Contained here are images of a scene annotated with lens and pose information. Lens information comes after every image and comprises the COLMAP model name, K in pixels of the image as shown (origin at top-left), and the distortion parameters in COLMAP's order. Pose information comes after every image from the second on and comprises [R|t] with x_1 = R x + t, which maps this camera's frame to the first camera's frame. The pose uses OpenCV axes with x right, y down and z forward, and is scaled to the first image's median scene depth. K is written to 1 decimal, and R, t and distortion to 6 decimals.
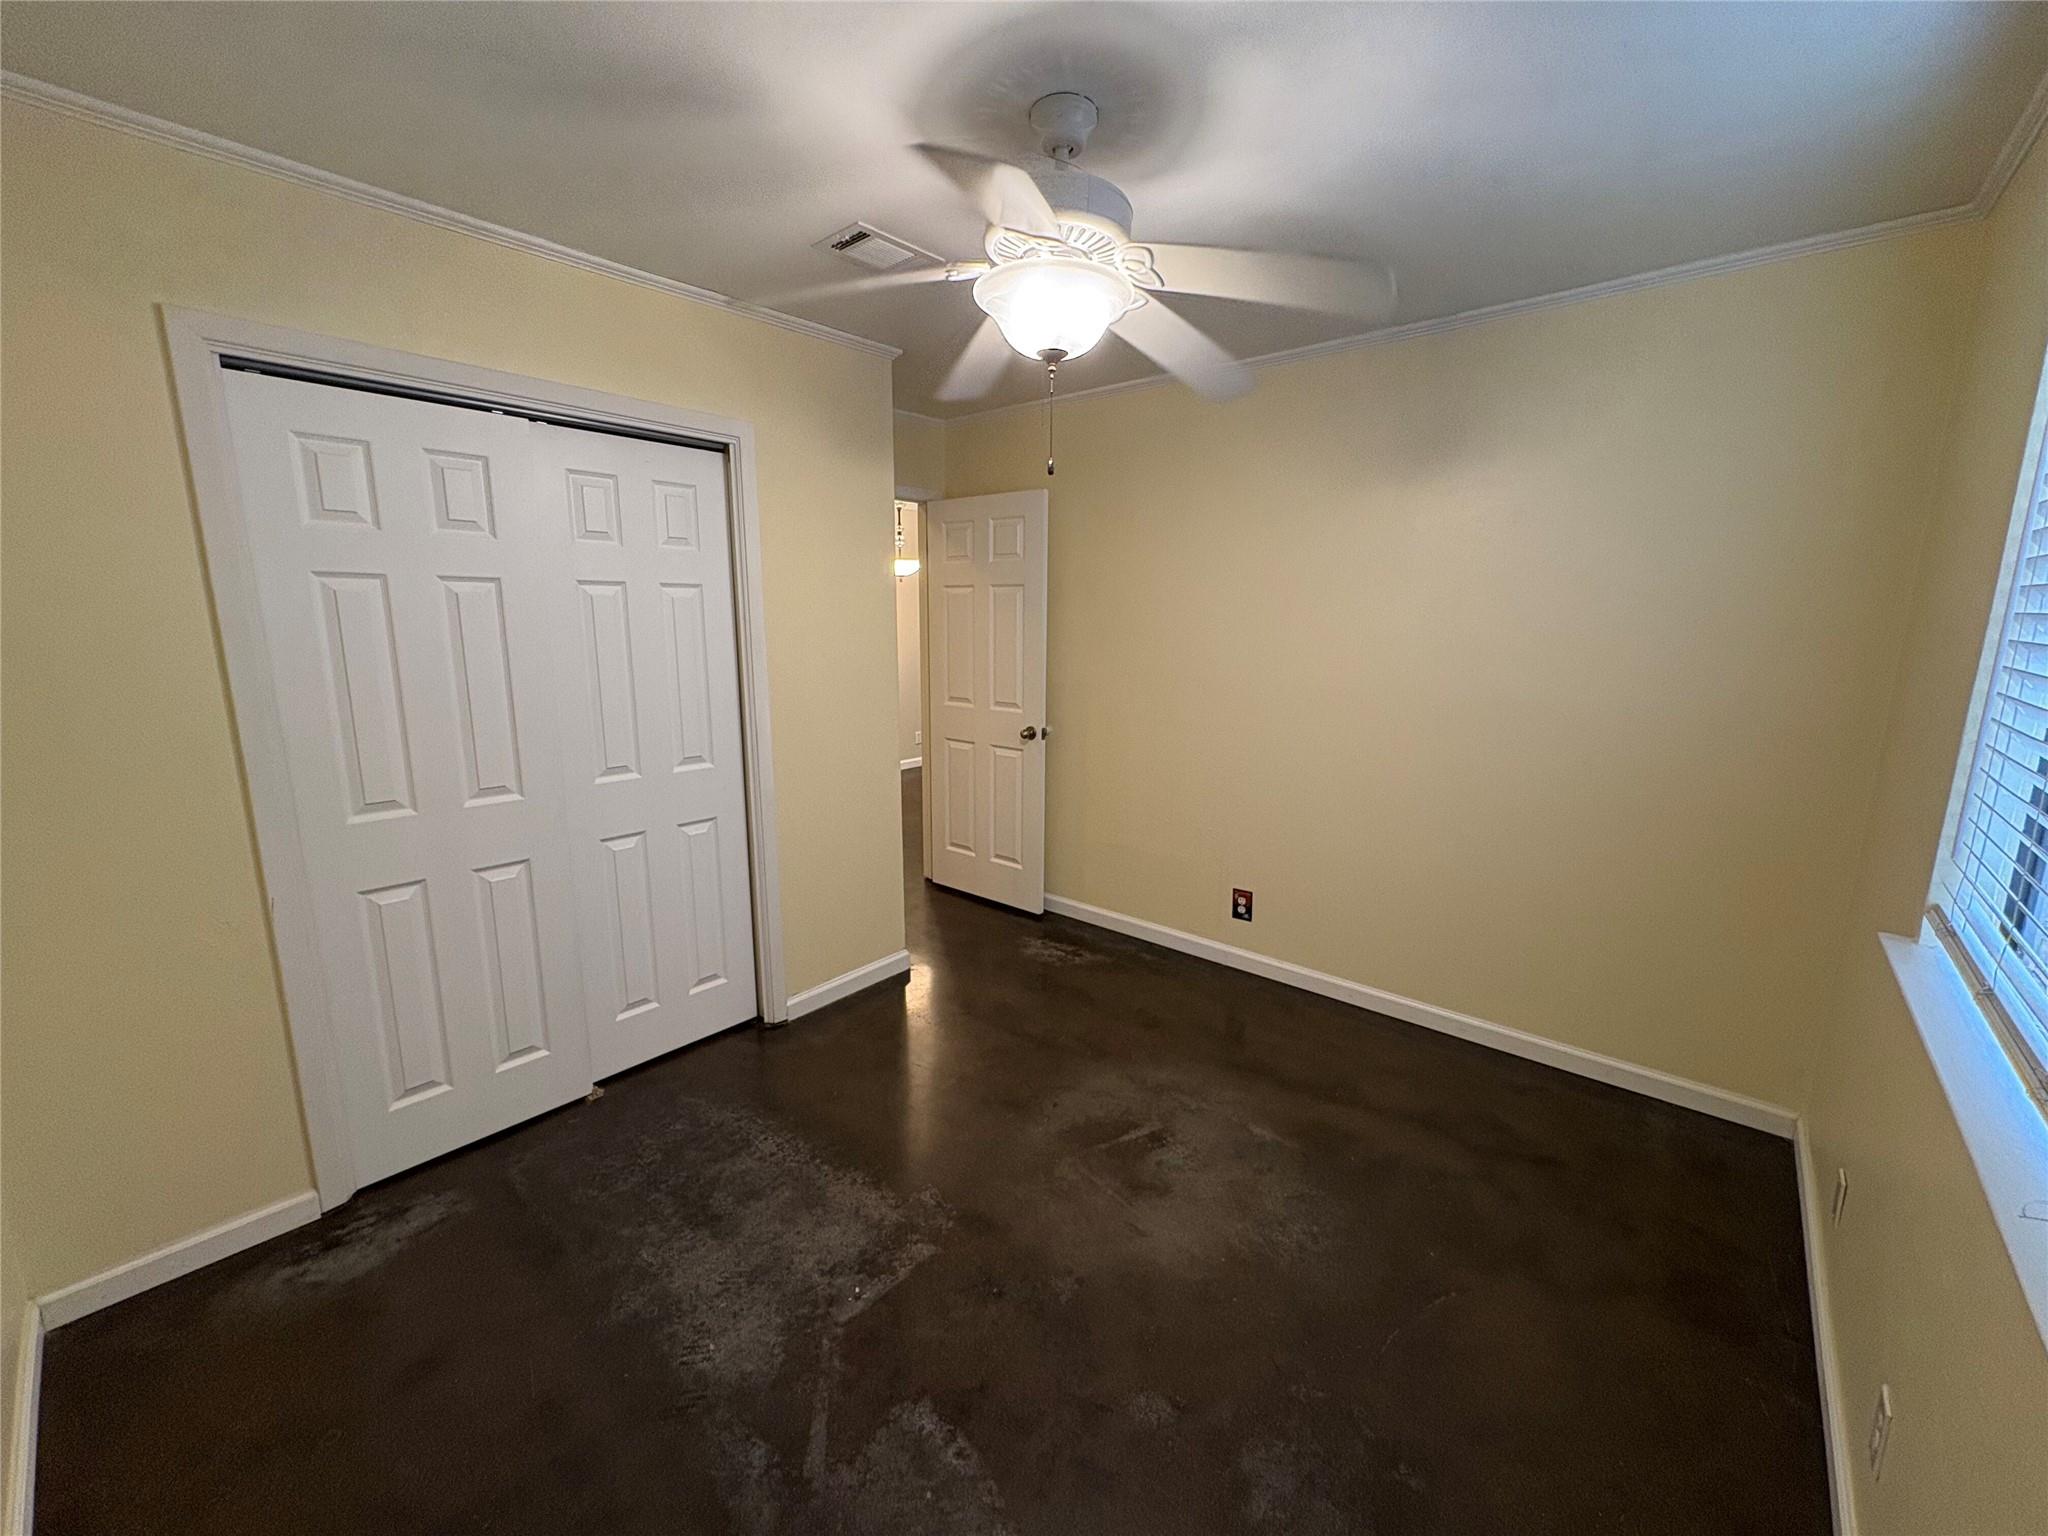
lens RADIAL K [[813.0, 0, 1024.0], [0, 813.0, 768.0], [0, 0, 1]] dist [0.000037, -0.000093]
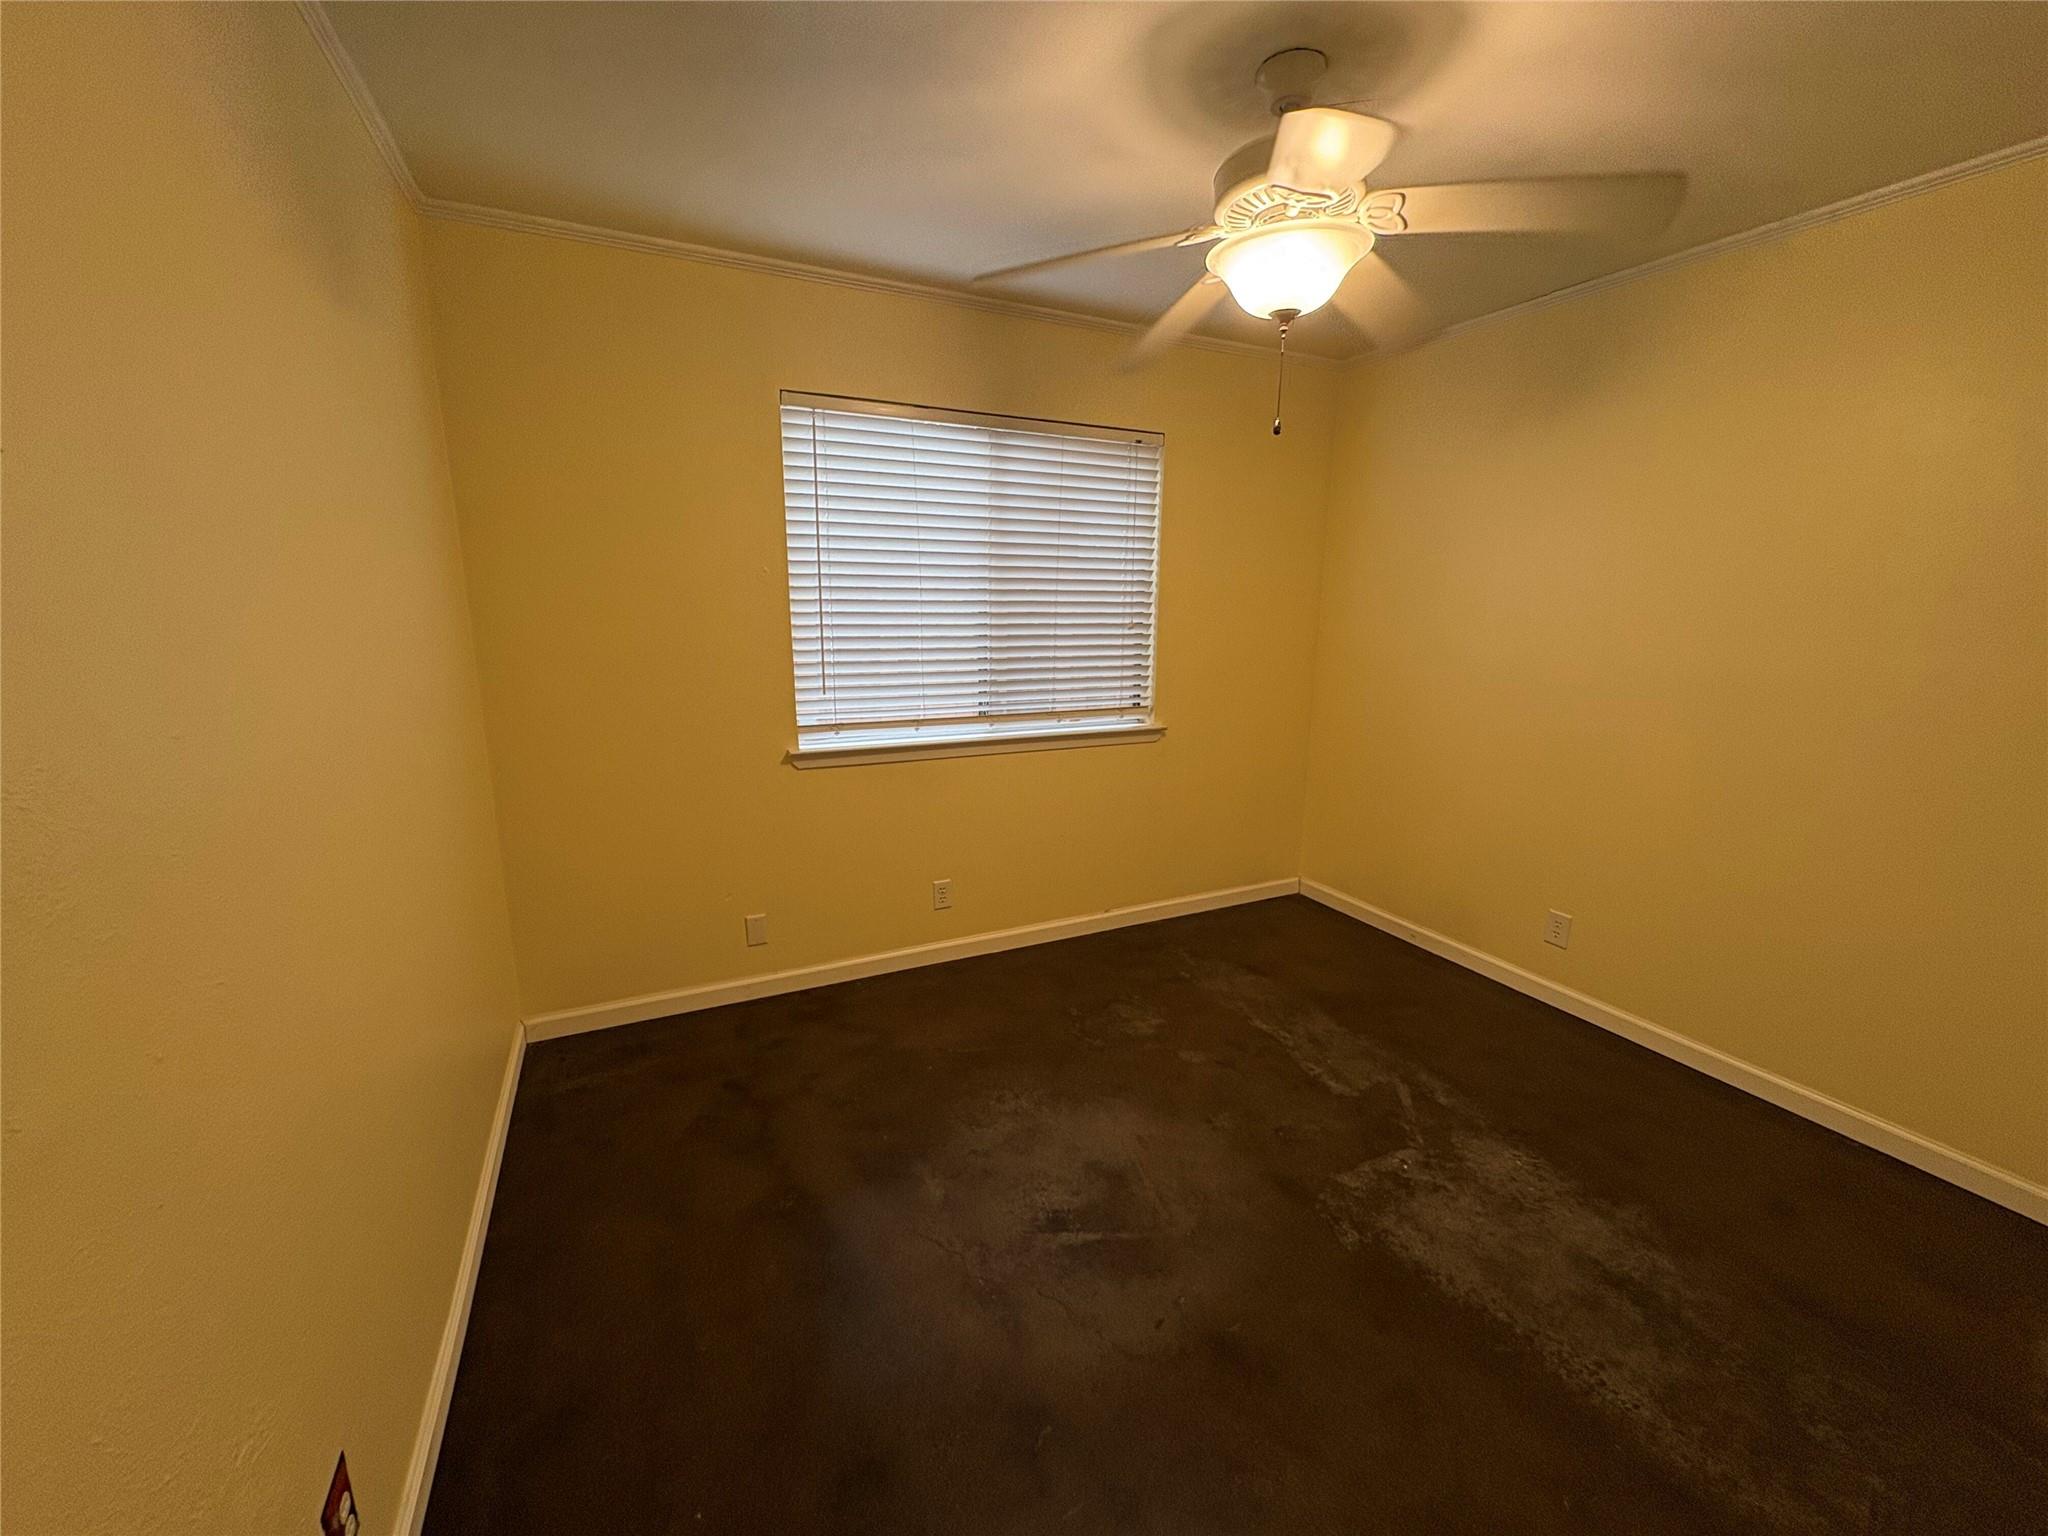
lens RADIAL K [[813.0, 0, 1024.0], [0, 813.0, 768.0], [0, 0, 1]] dist [0.000037, -0.000093]
pose [[-0.918152, -0.093525, 0.385032, -0.090363], [0.063449, 0.924501, 0.375863, -0.318410], [-0.391115, 0.369529, -0.842898, 1.808235]]
